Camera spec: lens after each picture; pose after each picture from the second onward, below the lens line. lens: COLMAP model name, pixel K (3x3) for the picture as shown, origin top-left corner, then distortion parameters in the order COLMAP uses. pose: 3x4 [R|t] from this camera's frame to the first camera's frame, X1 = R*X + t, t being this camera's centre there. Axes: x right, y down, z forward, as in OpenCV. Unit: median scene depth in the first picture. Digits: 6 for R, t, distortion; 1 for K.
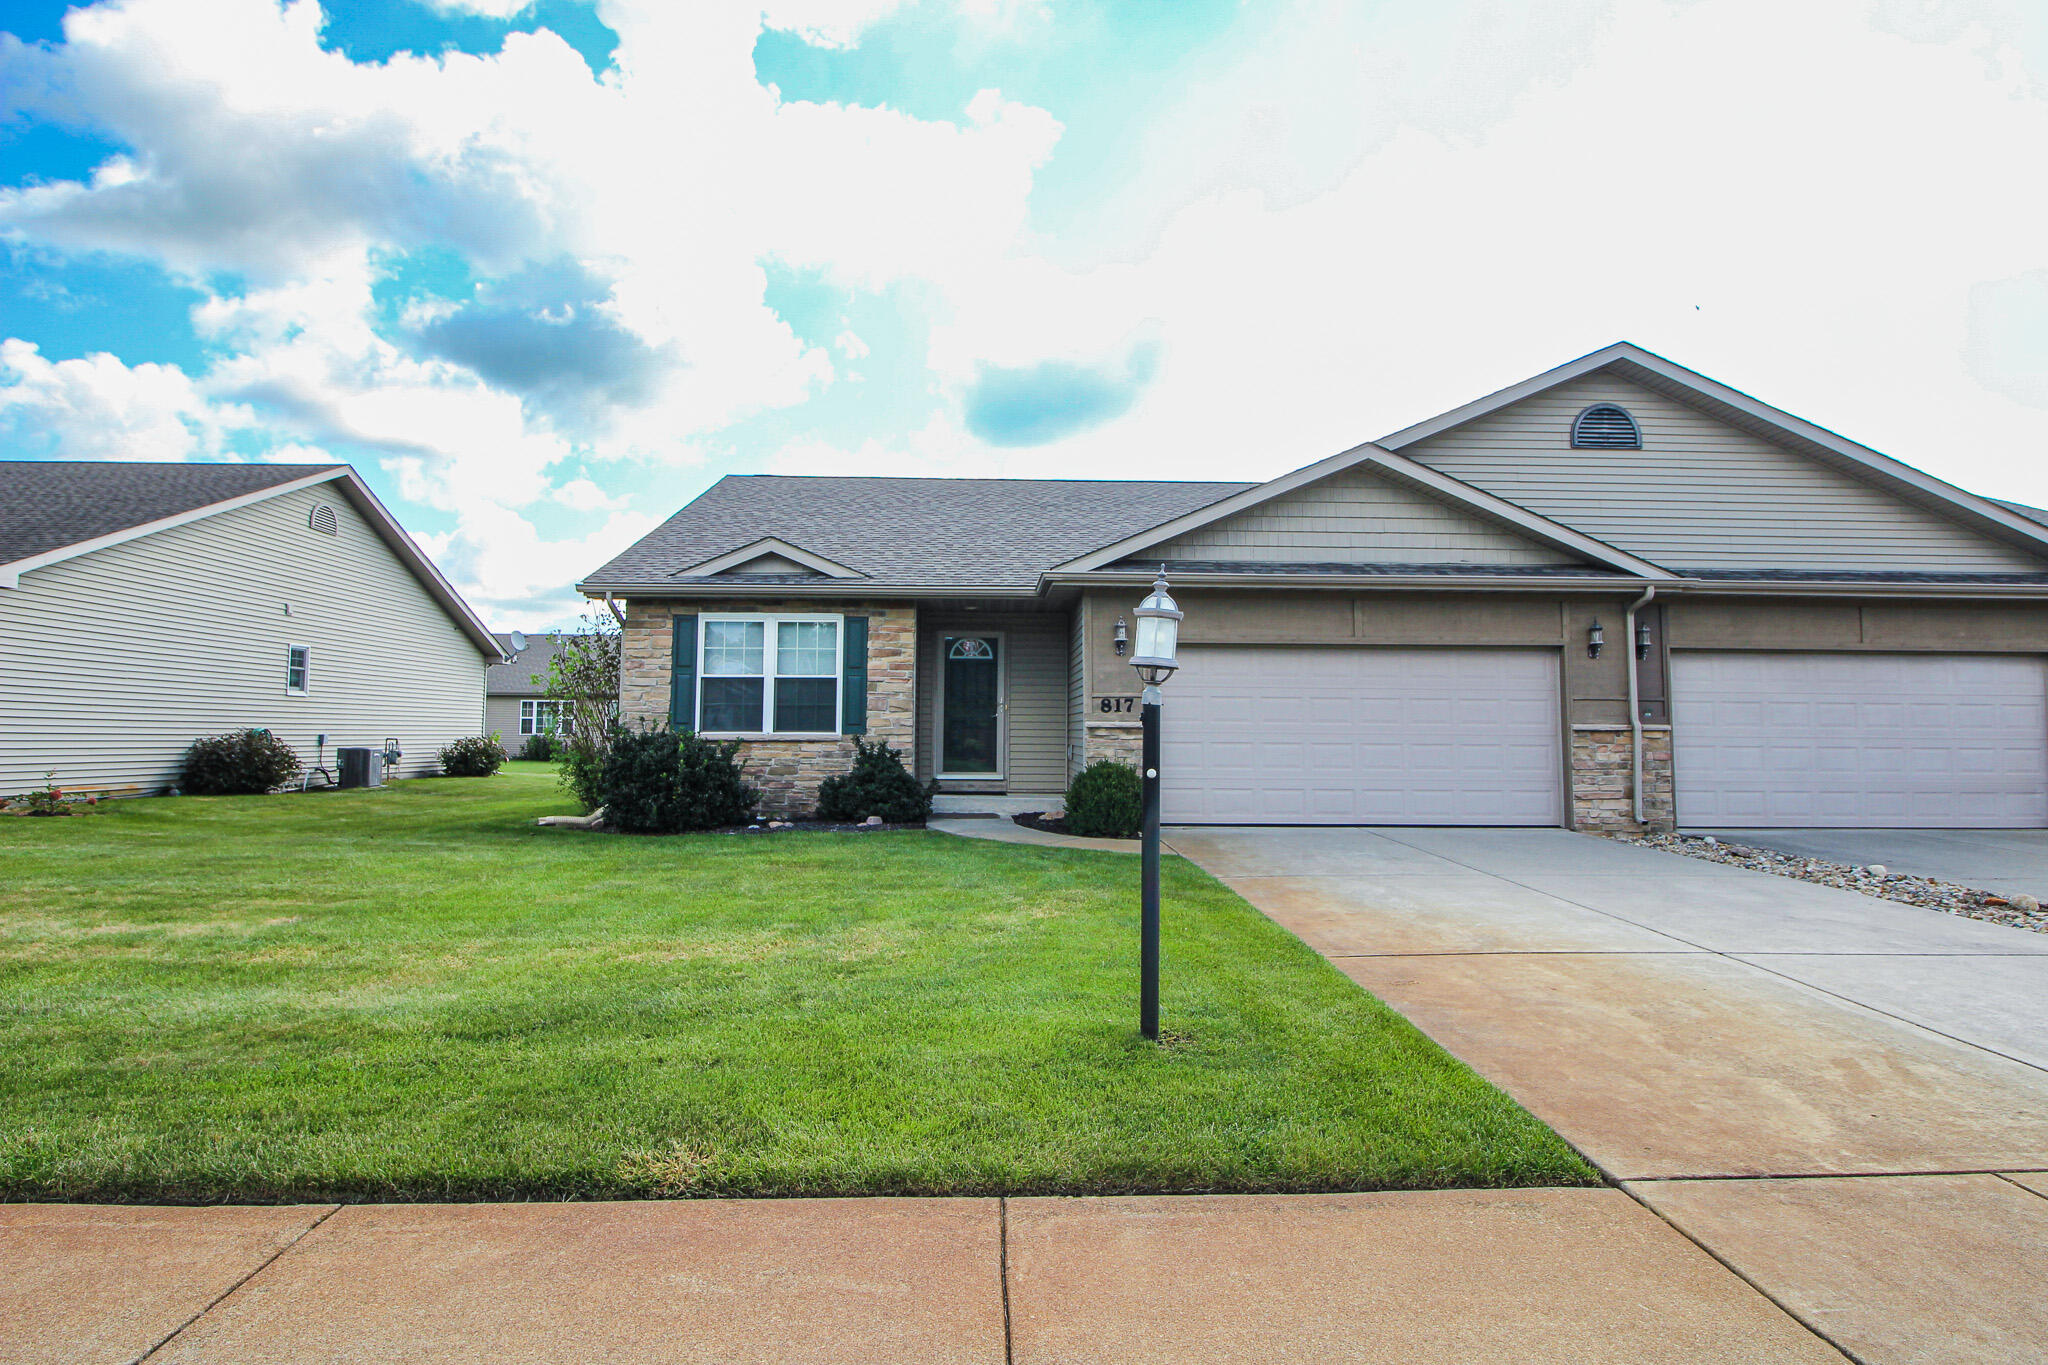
lens RADIAL K [[1135.1, 0, 1028.2], [0, 1135.1, 658.0], [0, 0, 1]] dist [0.013596, -0.019790]
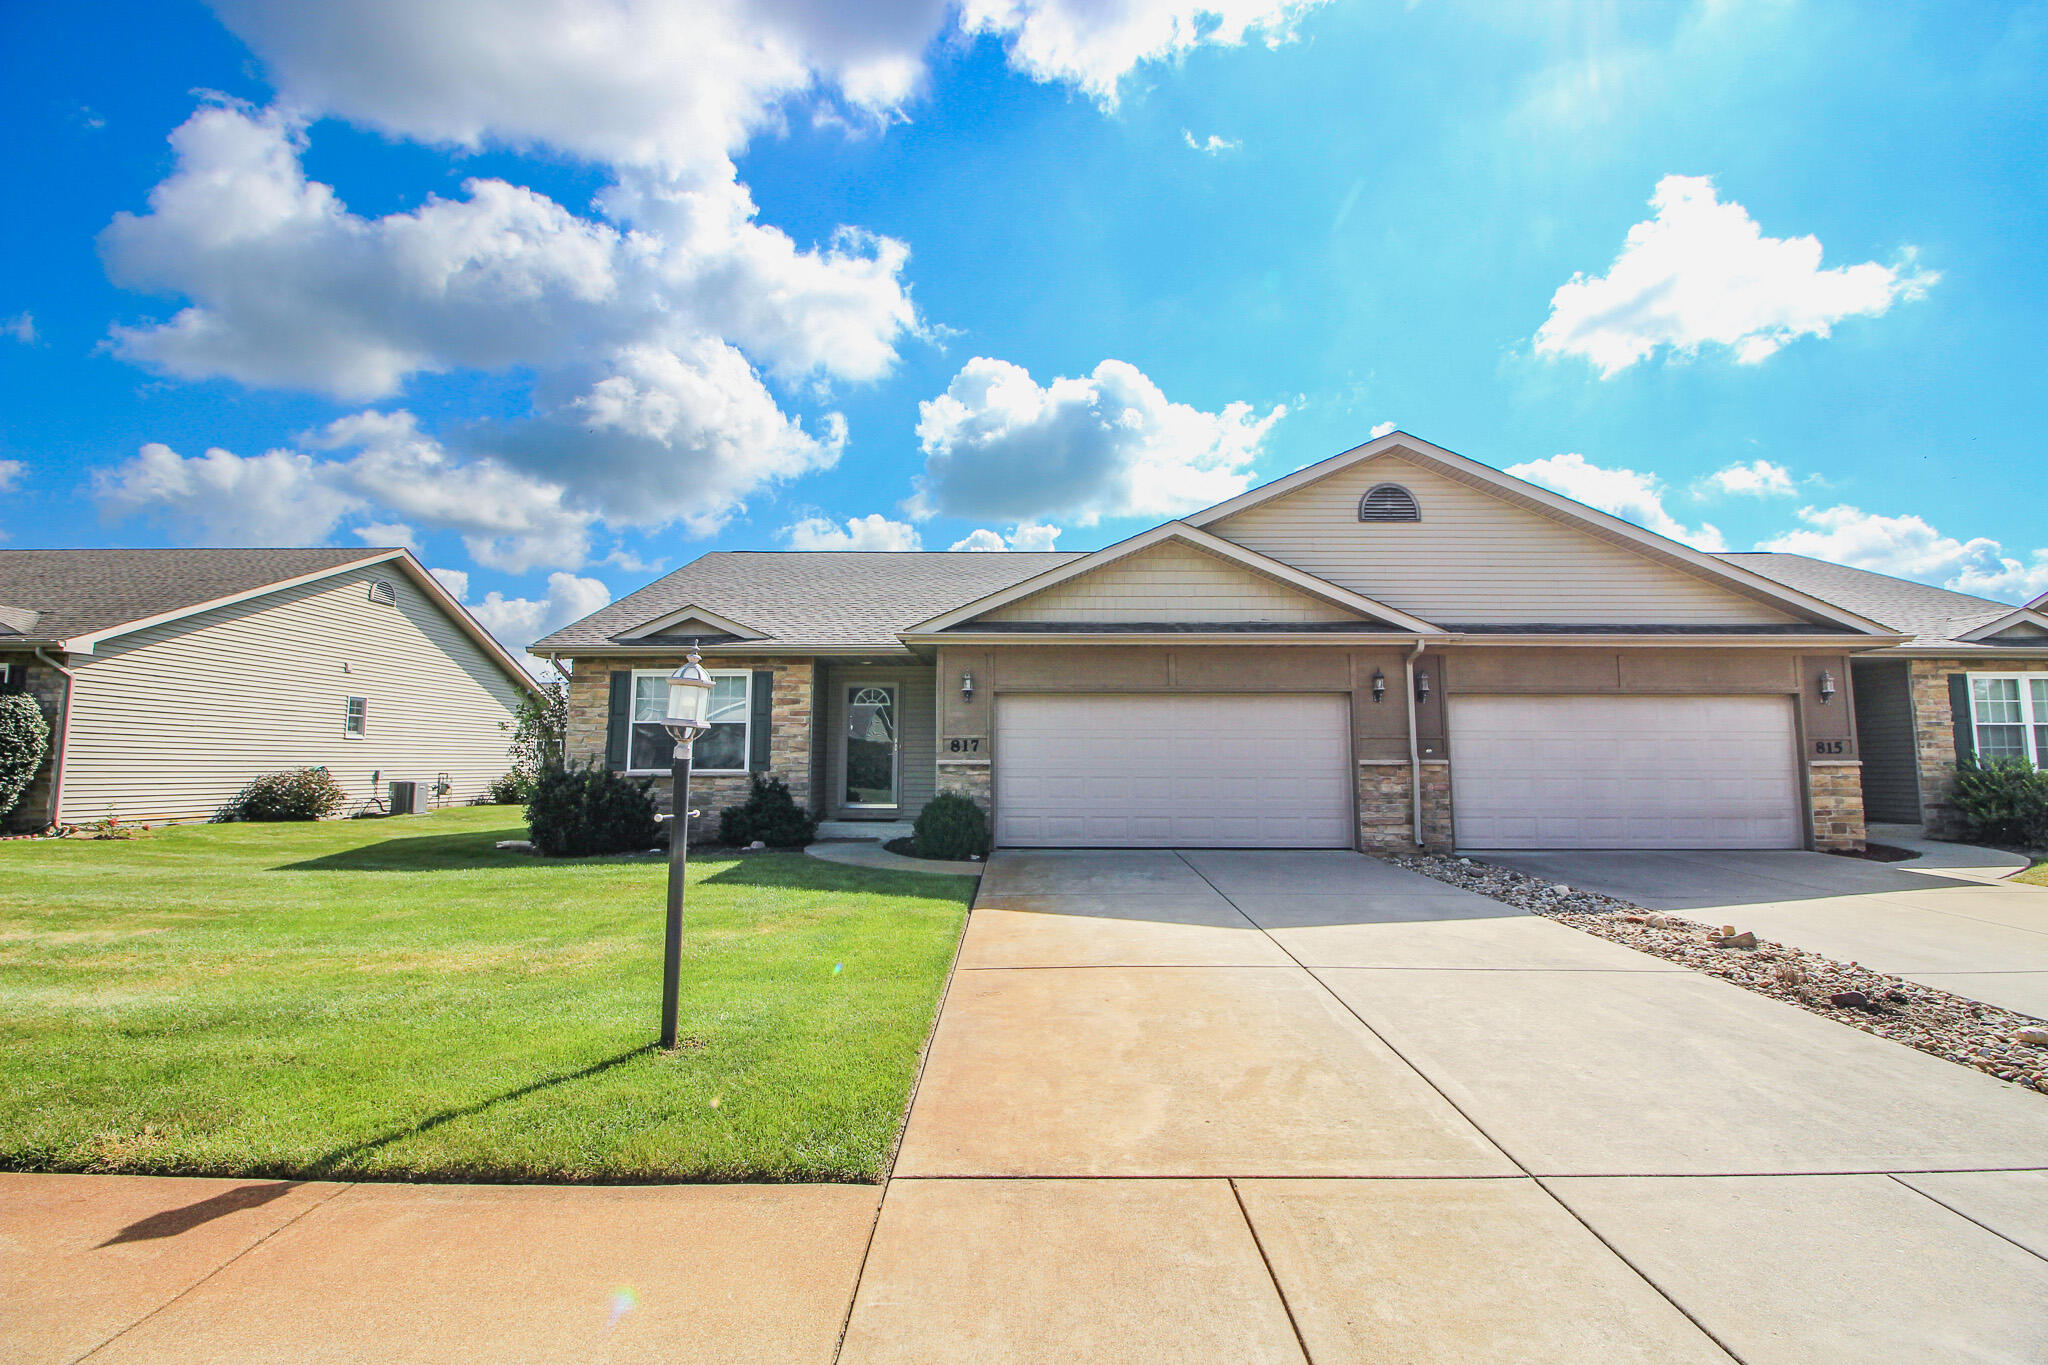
lens RADIAL K [[968.0, 0, 1029.1], [0, 968.0, 657.0], [0, 0, 1]] dist [0.001118, -0.014734]
pose [[0.999061, -0.009653, -0.042232, 0.182672], [0.007874, 0.999082, -0.042103, -0.007096], [0.042599, 0.041731, 0.998220, 0.000788]]
